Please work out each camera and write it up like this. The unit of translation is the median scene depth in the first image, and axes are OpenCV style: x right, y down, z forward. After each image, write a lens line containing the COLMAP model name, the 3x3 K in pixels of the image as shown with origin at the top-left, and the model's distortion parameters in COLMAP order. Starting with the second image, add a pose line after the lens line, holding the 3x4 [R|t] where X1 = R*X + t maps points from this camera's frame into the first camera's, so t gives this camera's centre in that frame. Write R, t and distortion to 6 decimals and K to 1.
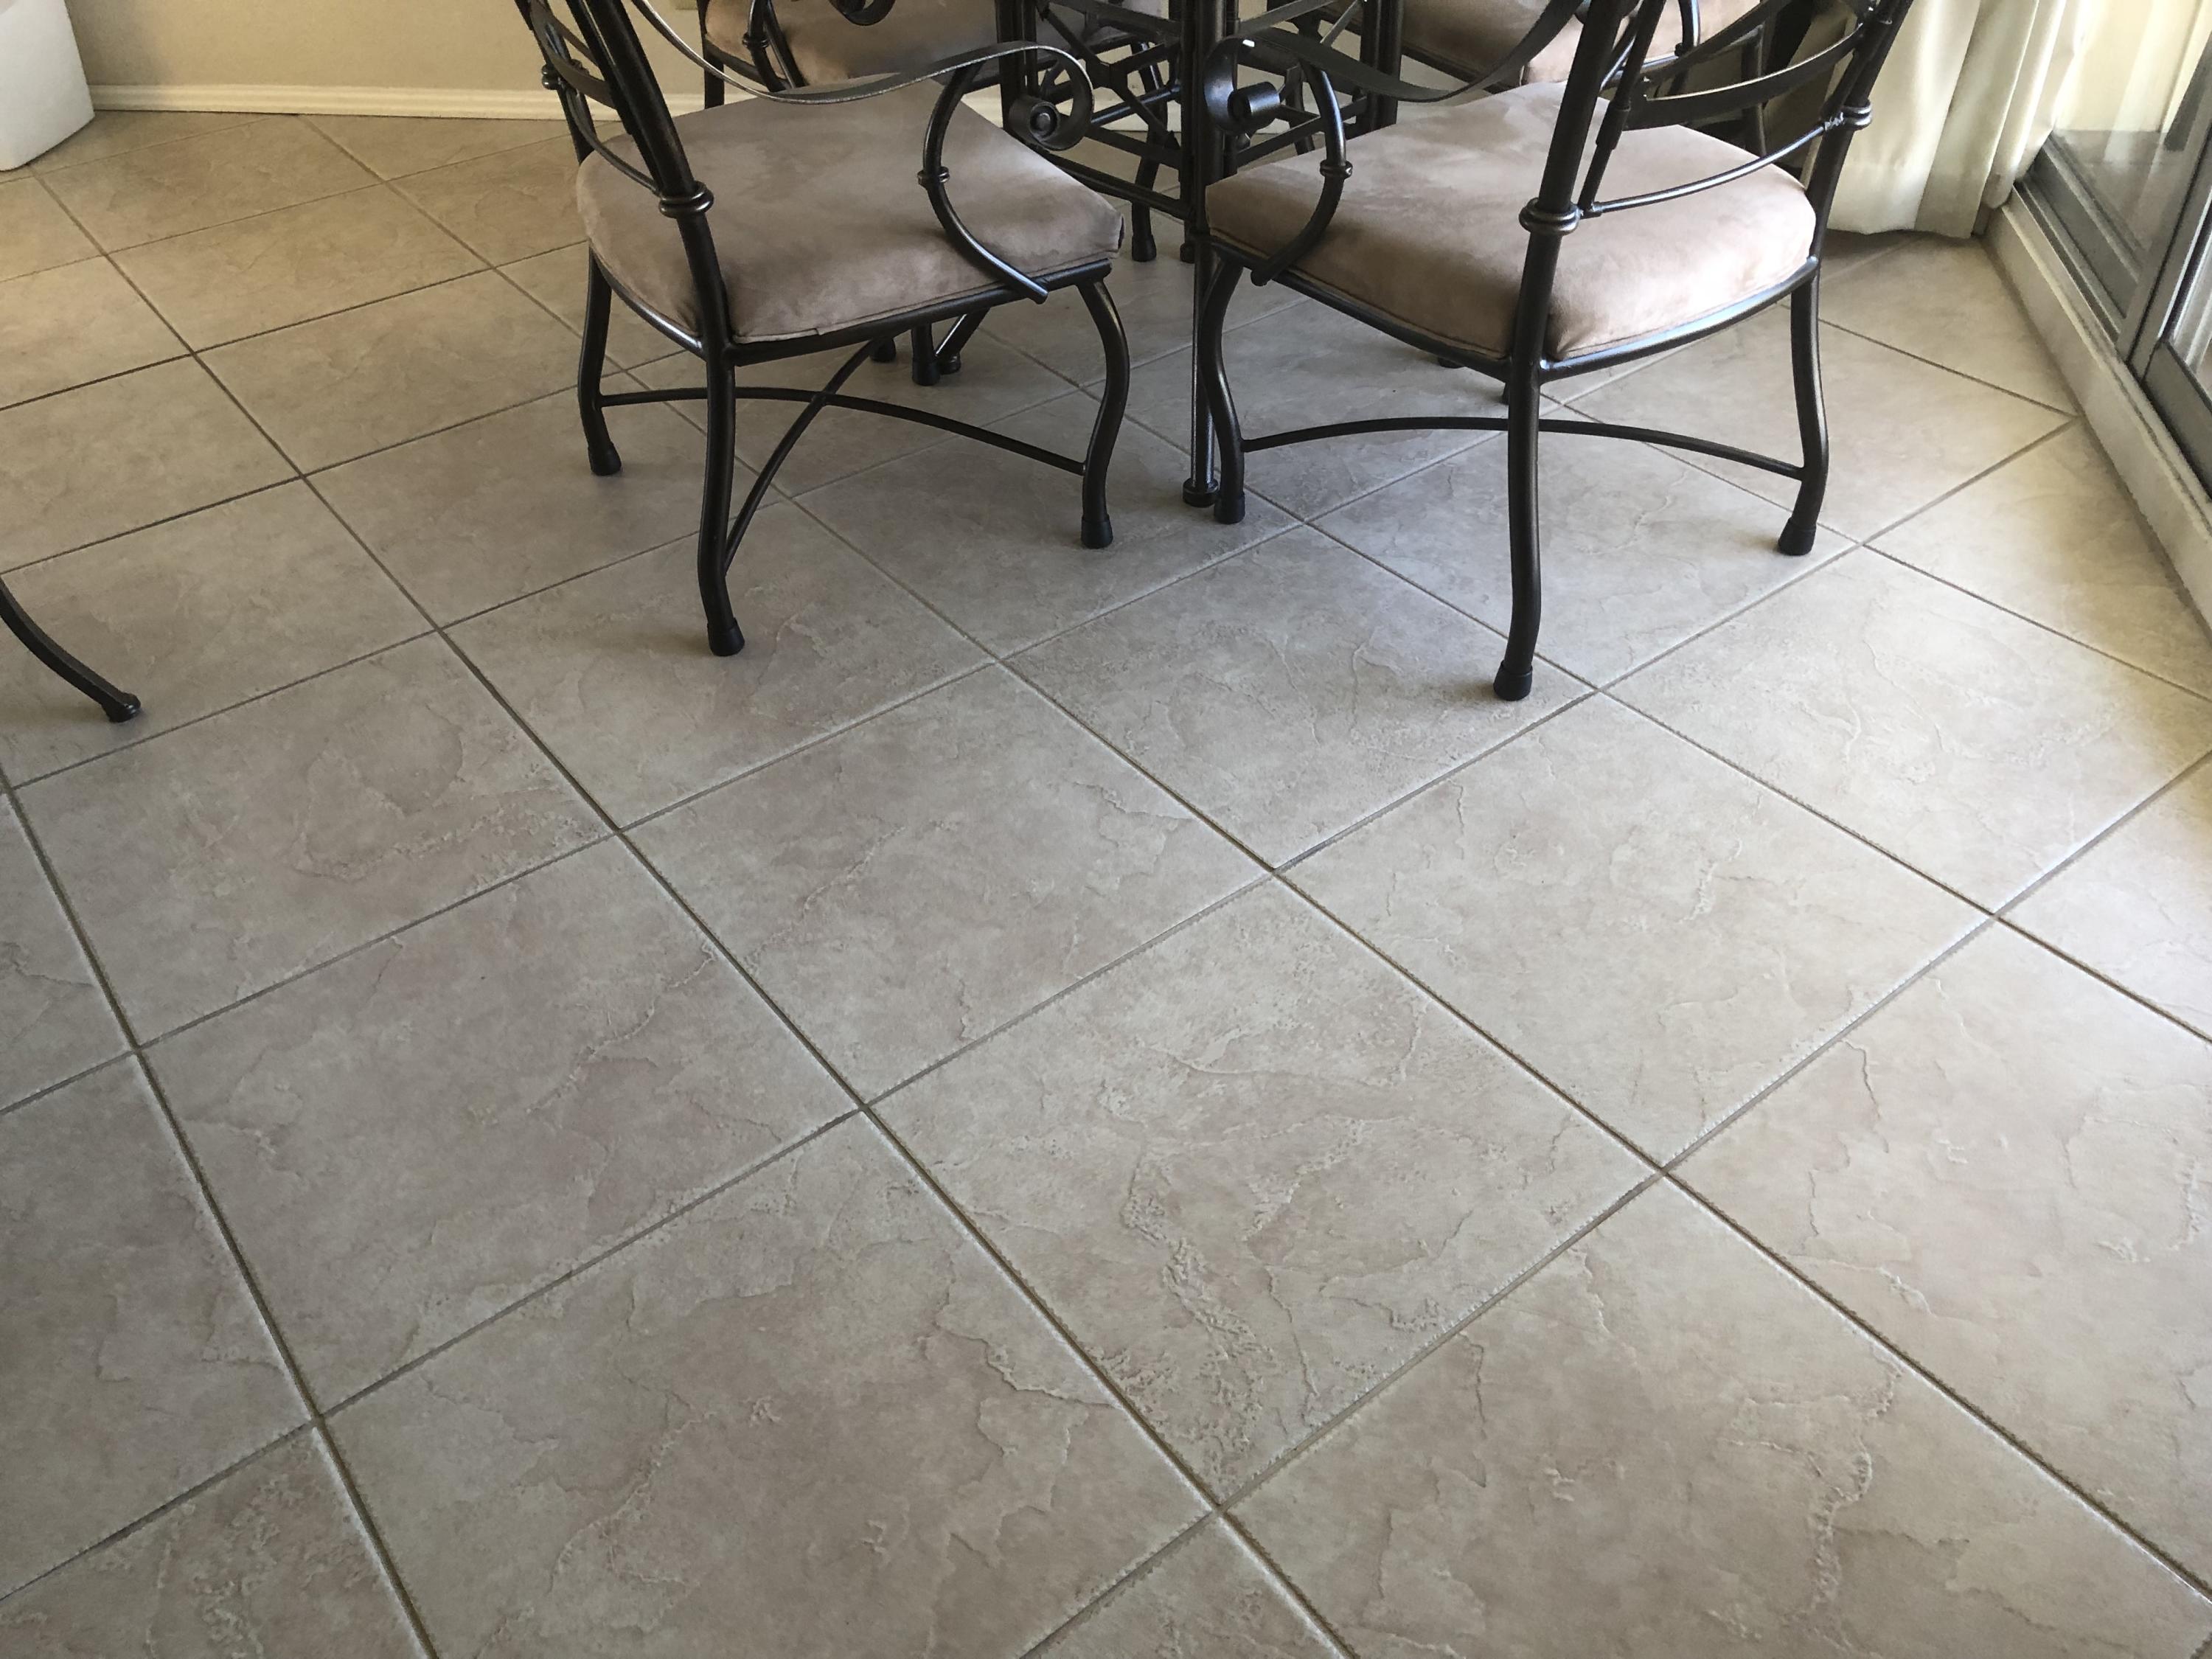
lens RADIAL K [[1834.8, 0, 1107.6], [0, 1834.8, 814.5], [0, 0, 1]] dist [-0.000909, 0.039764]
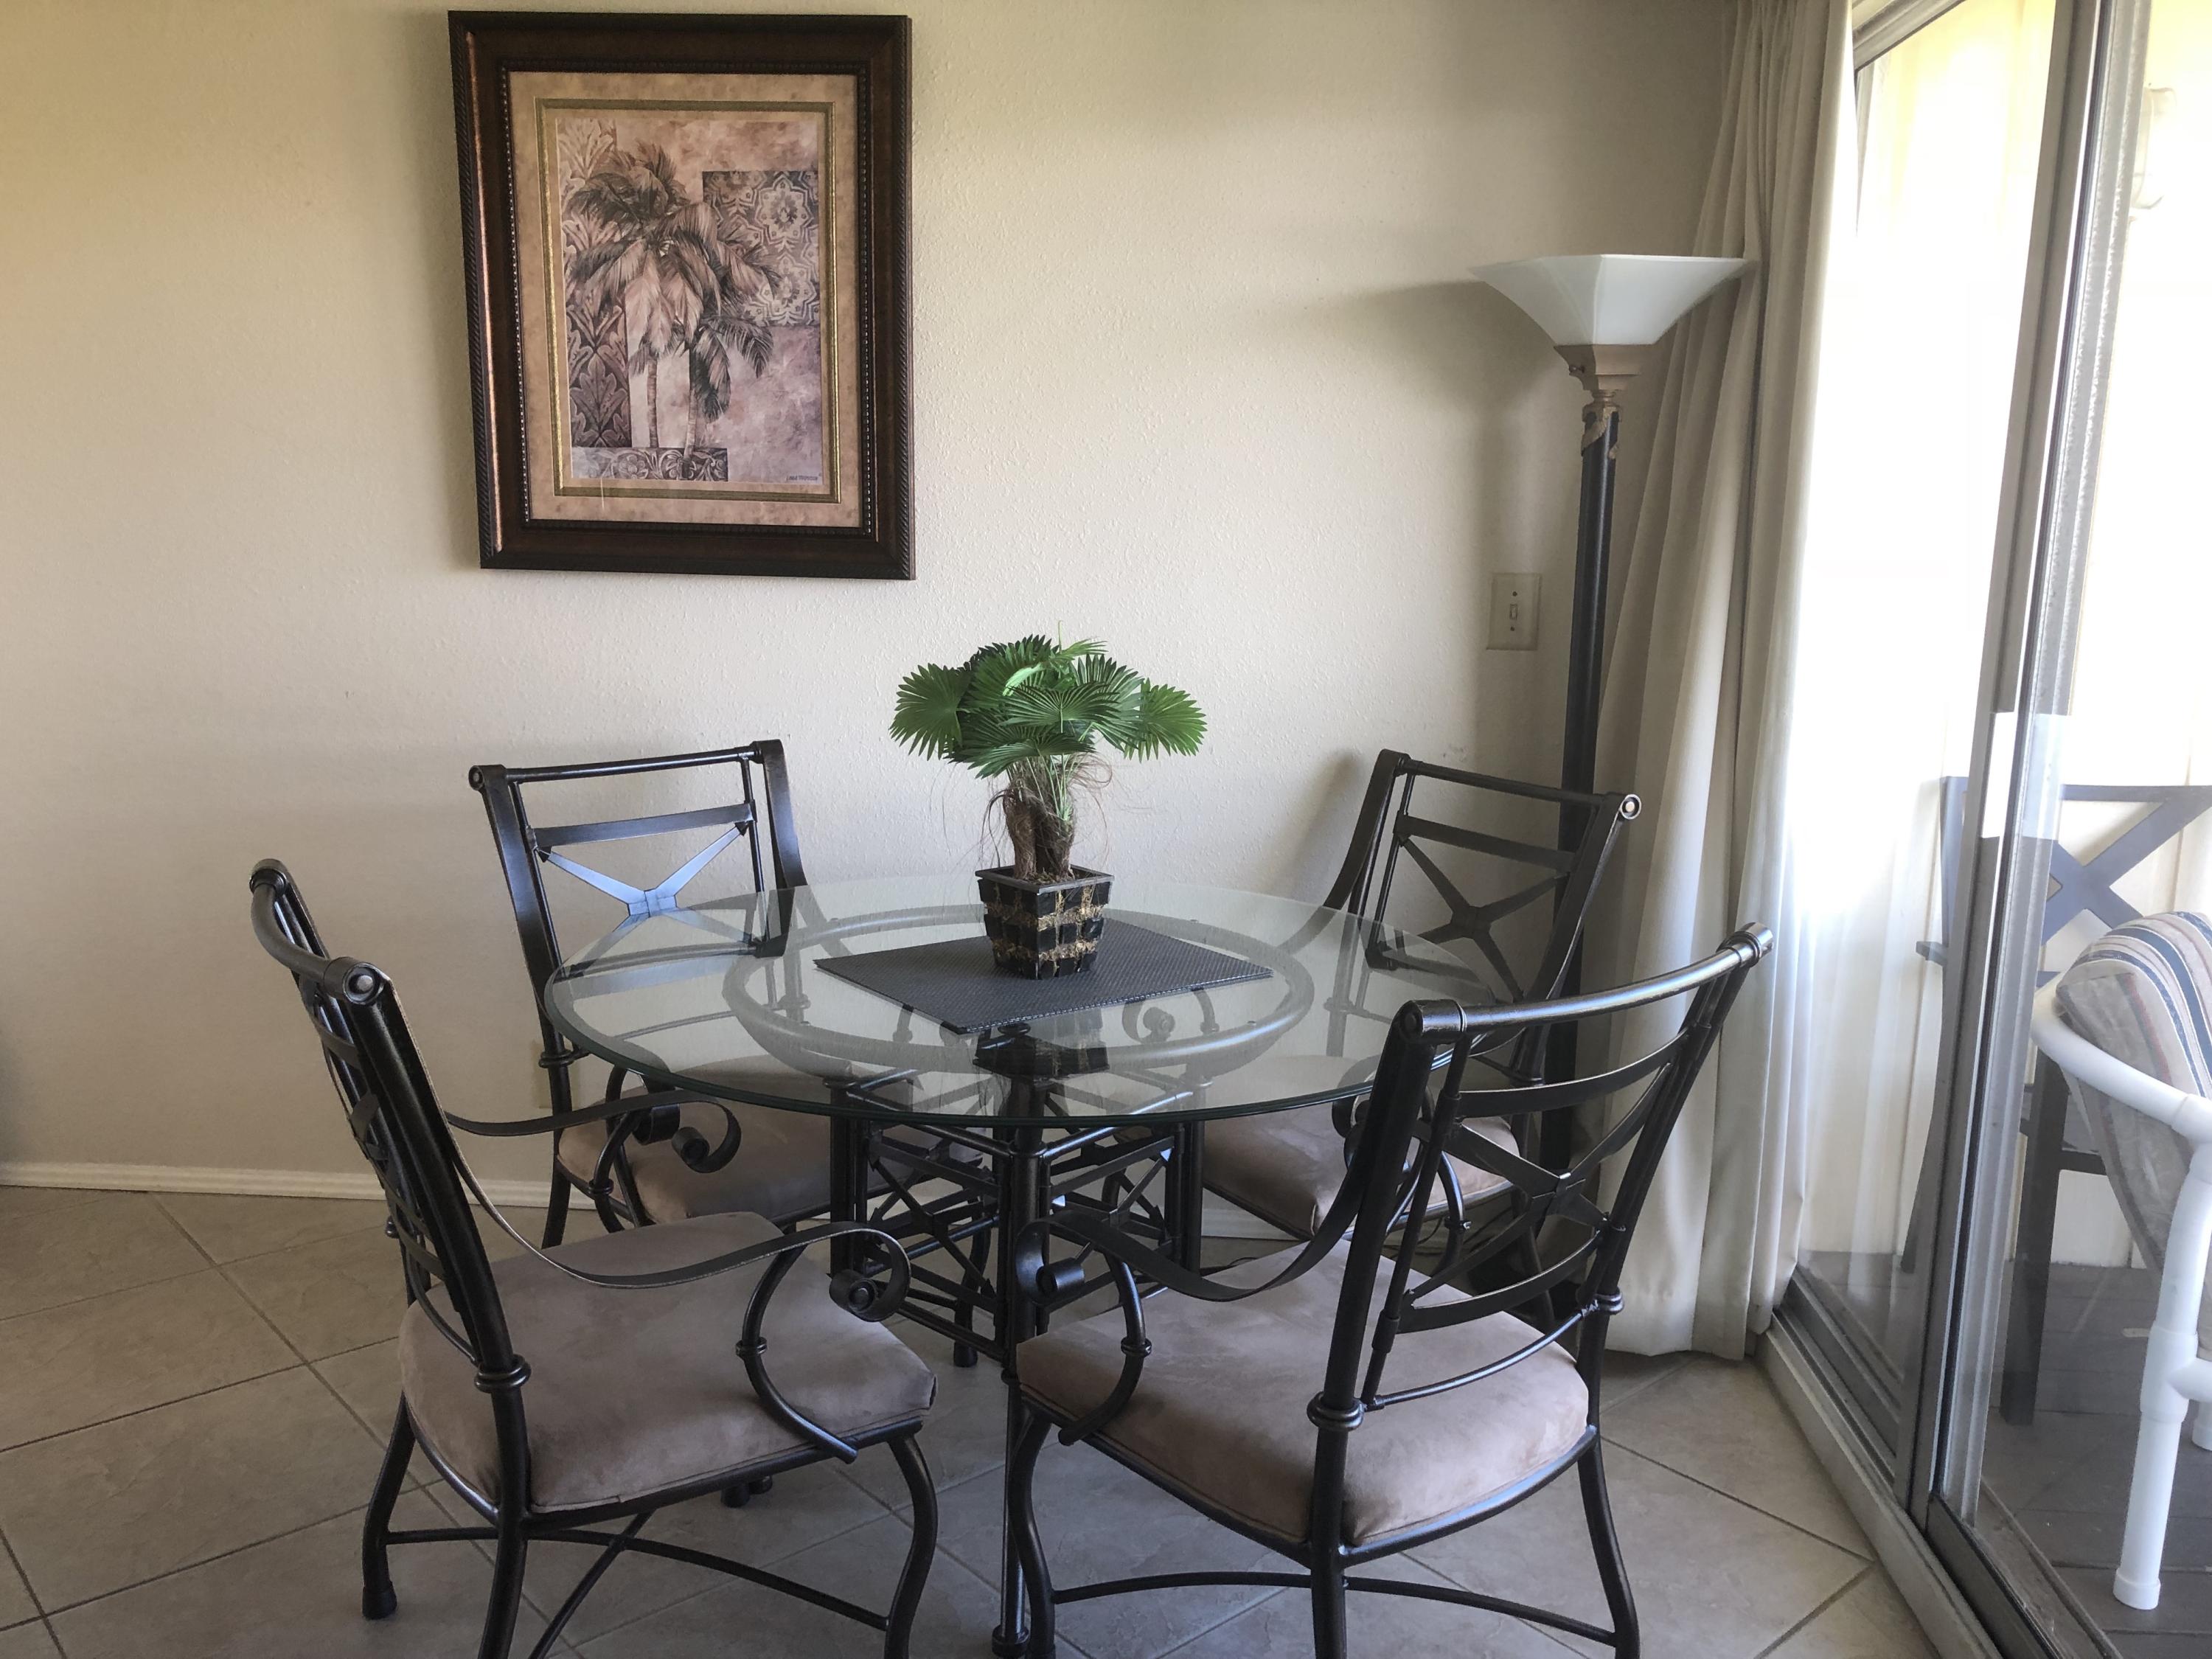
lens RADIAL K [[1834.8, 0, 1107.6], [0, 1834.8, 814.5], [0, 0, 1]] dist [-0.000909, 0.039764]
pose [[0.996592, 0.036381, 0.074034, 0.016479], [0.005131, 0.868416, -0.495811, -0.084126], [-0.082330, 0.494501, 0.865269, -0.058490]]
